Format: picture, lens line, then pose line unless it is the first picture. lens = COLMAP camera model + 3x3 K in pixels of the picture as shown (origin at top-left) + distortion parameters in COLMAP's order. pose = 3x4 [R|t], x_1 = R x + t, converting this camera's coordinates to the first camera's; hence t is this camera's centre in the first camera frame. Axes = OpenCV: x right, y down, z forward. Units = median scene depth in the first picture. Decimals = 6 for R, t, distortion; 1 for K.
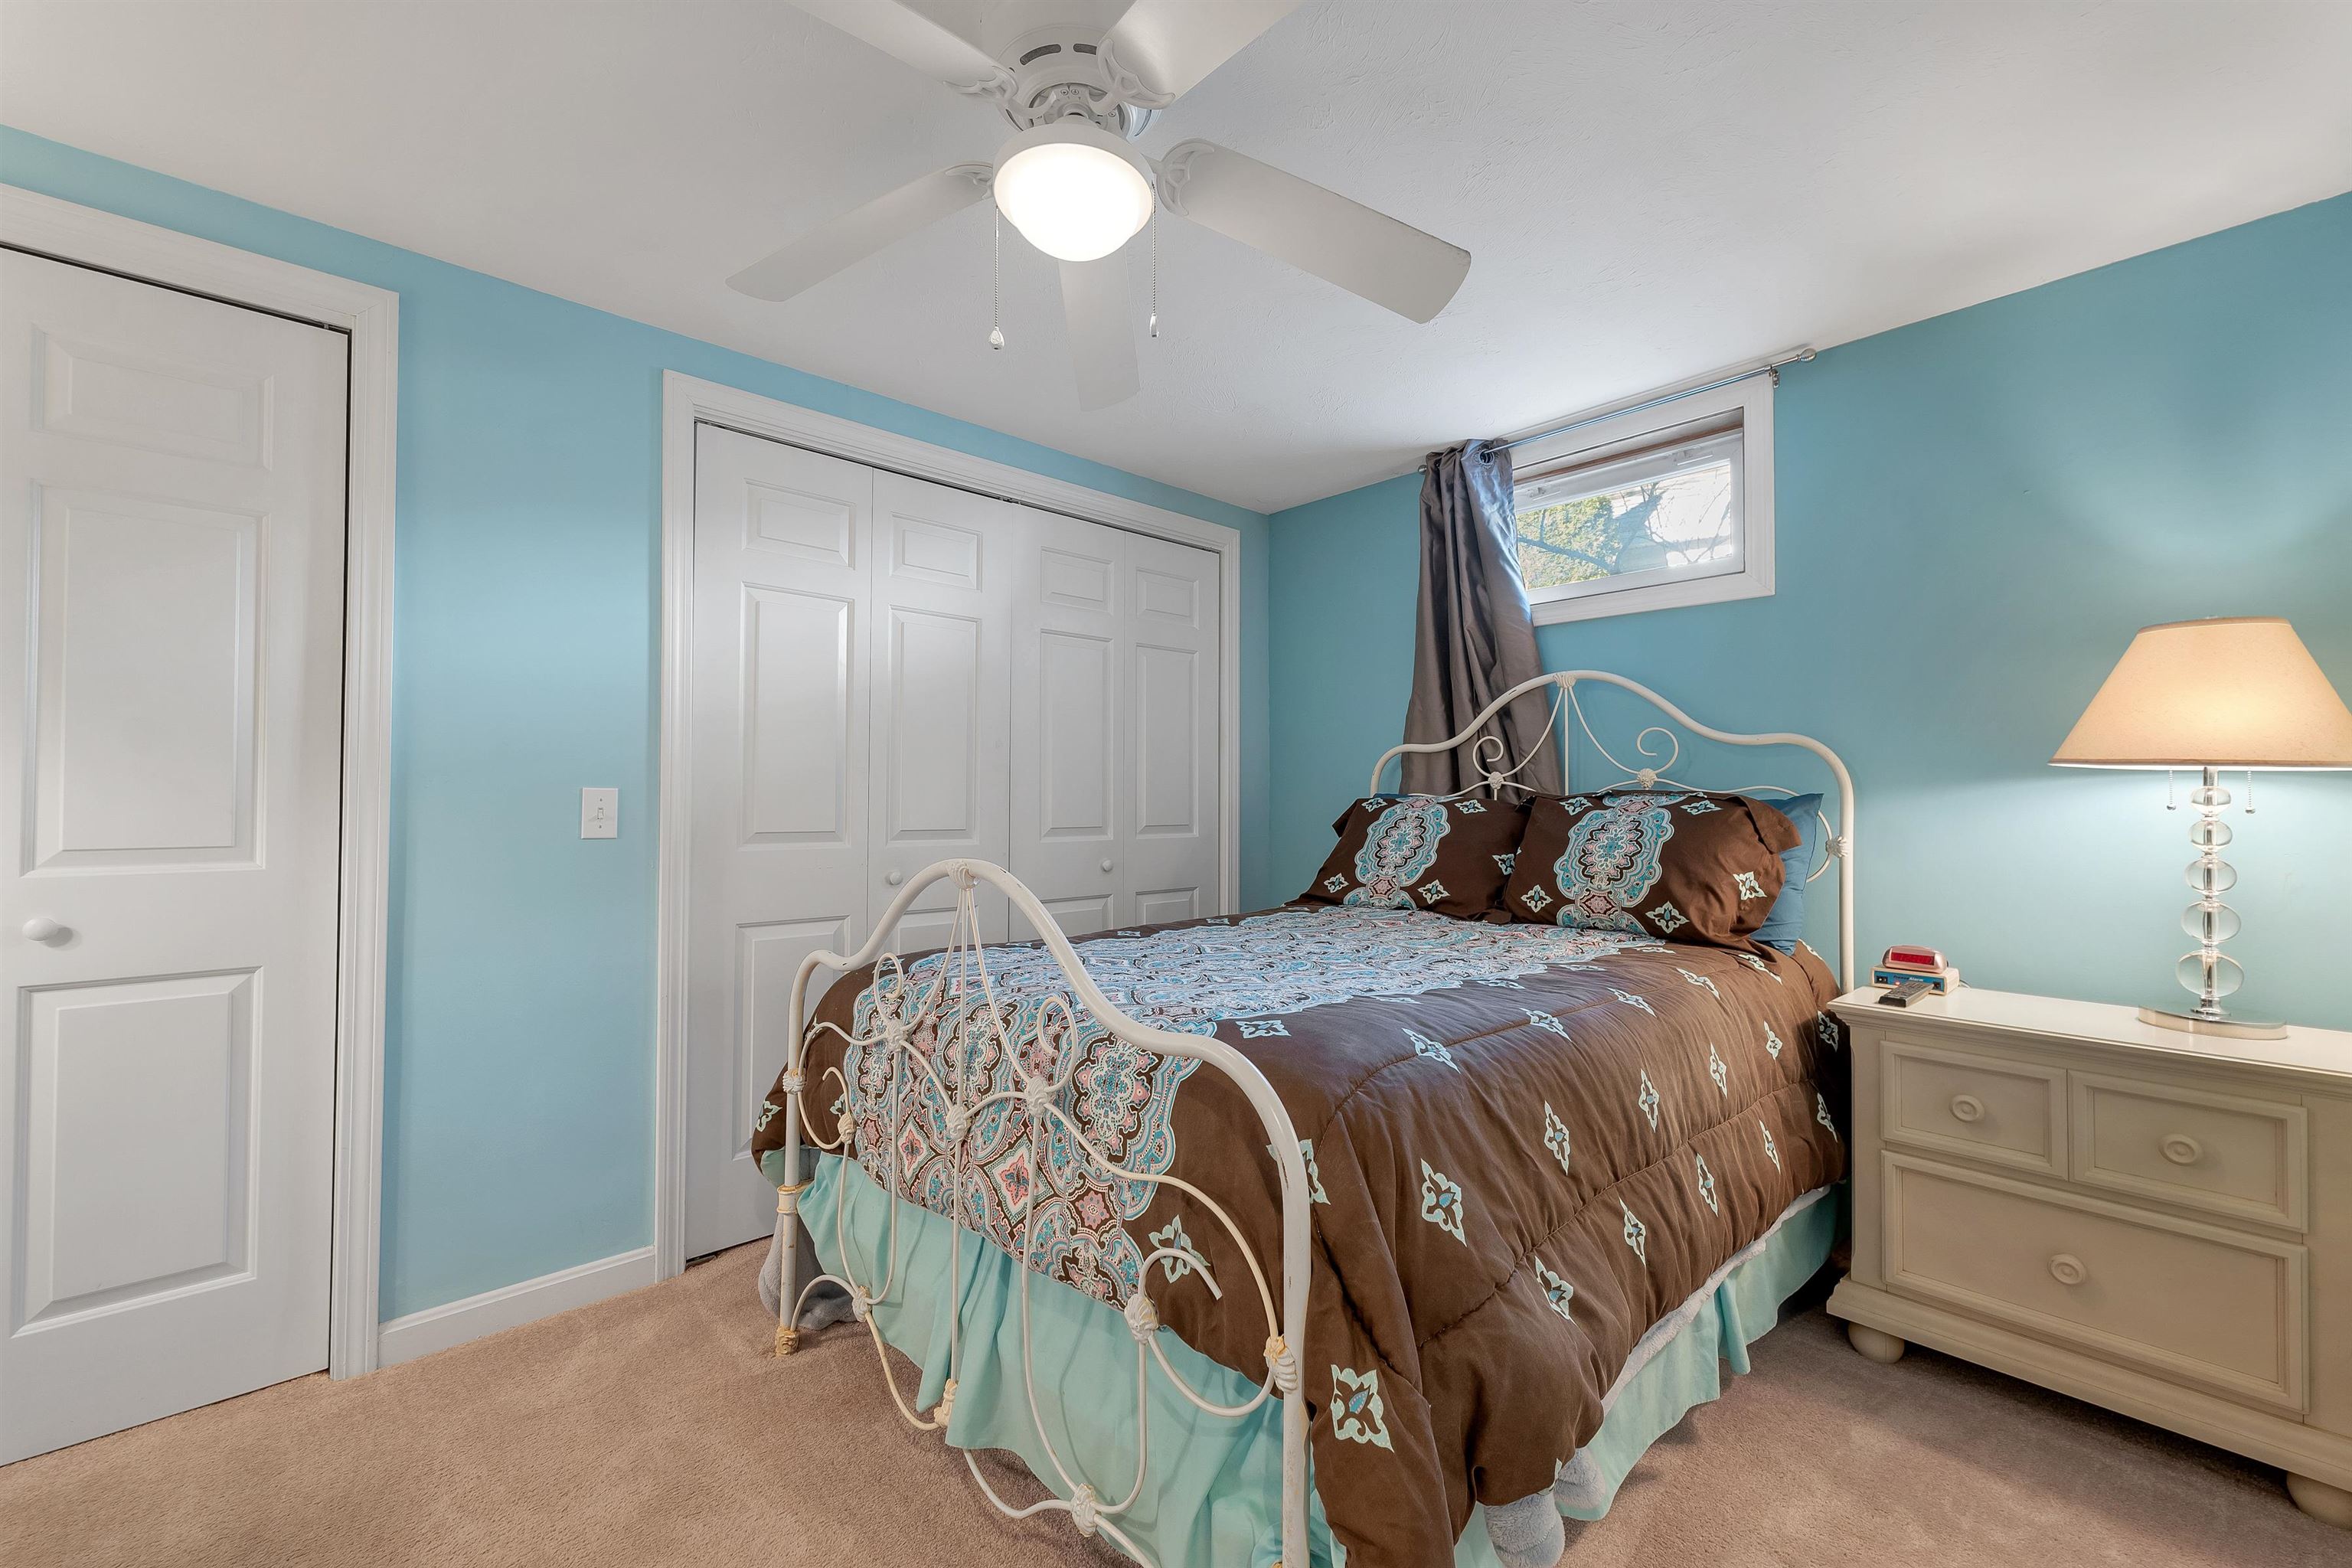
lens RADIAL K [[976.2, 0, 1164.7], [0, 976.2, 767.3], [0, 0, 1]] dist [0.000947, 0.000121]
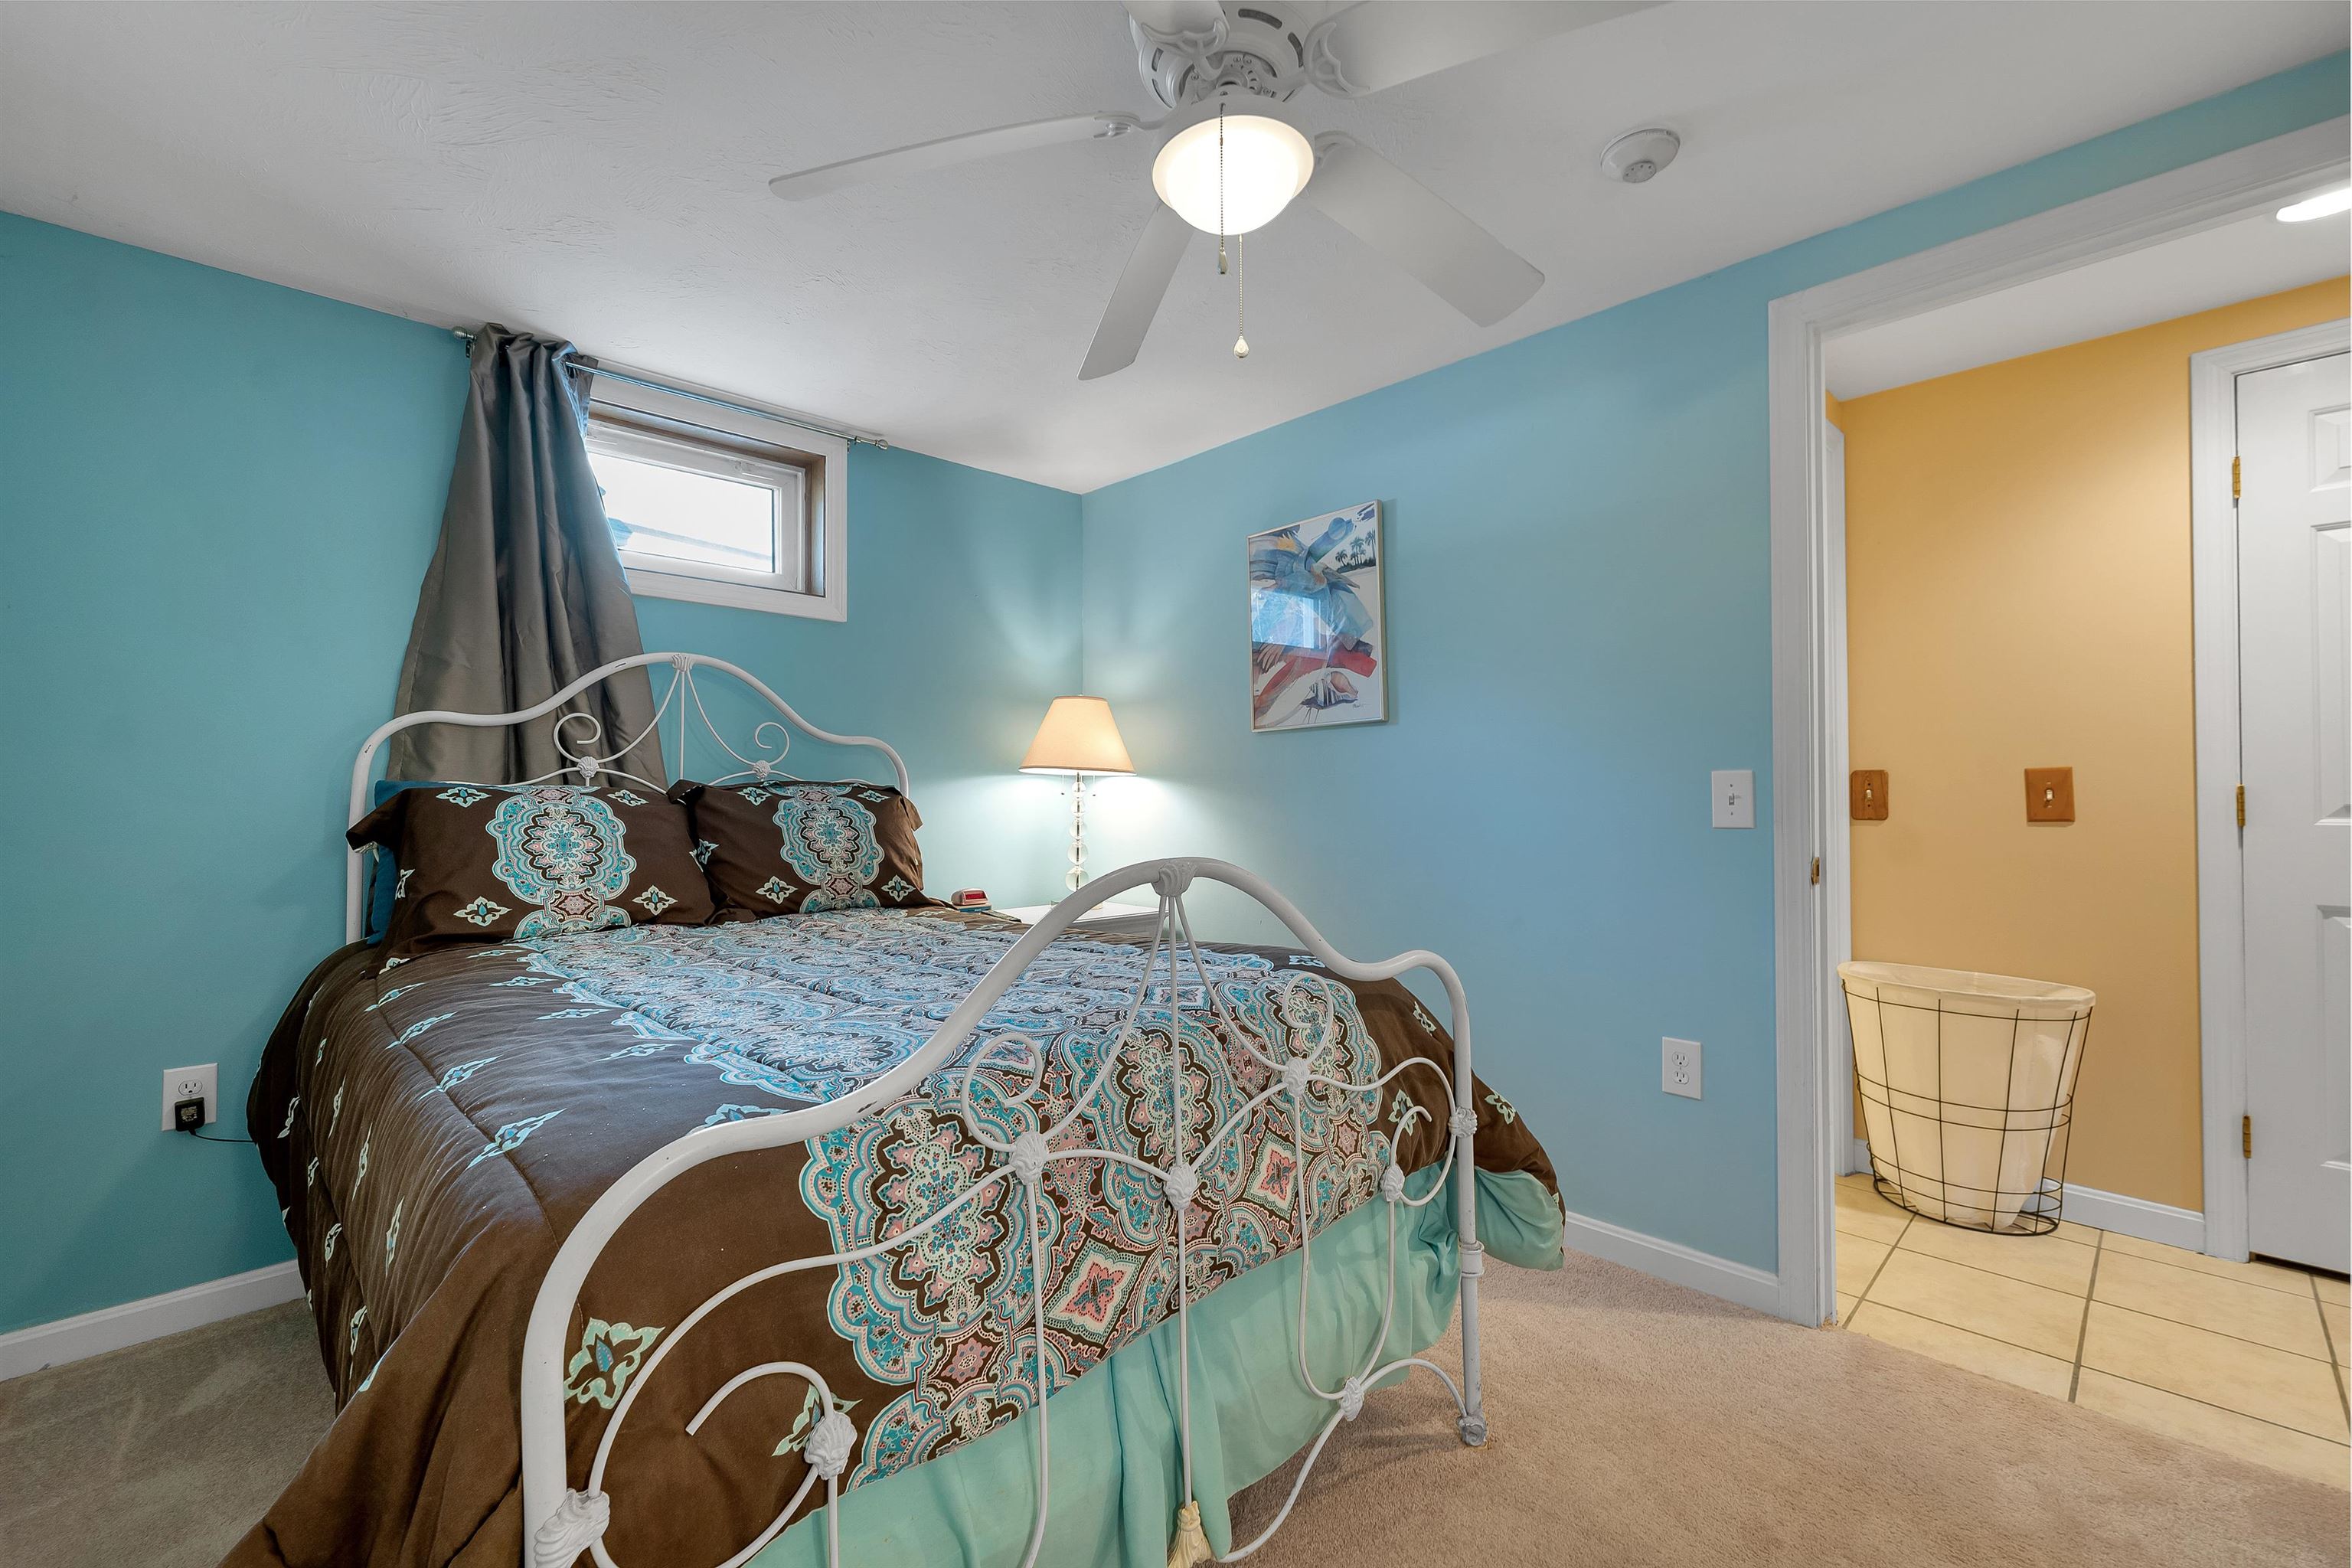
lens RADIAL K [[976.2, 0, 1160.8], [0, 976.2, 803.6], [0, 0, 1]] dist [0.000947, 0.000121]
pose [[-0.046308, -0.015147, 0.998812, -0.587853], [-0.033348, 0.999351, 0.013609, 0.018308], [-0.998370, -0.032679, -0.046783, 0.613149]]
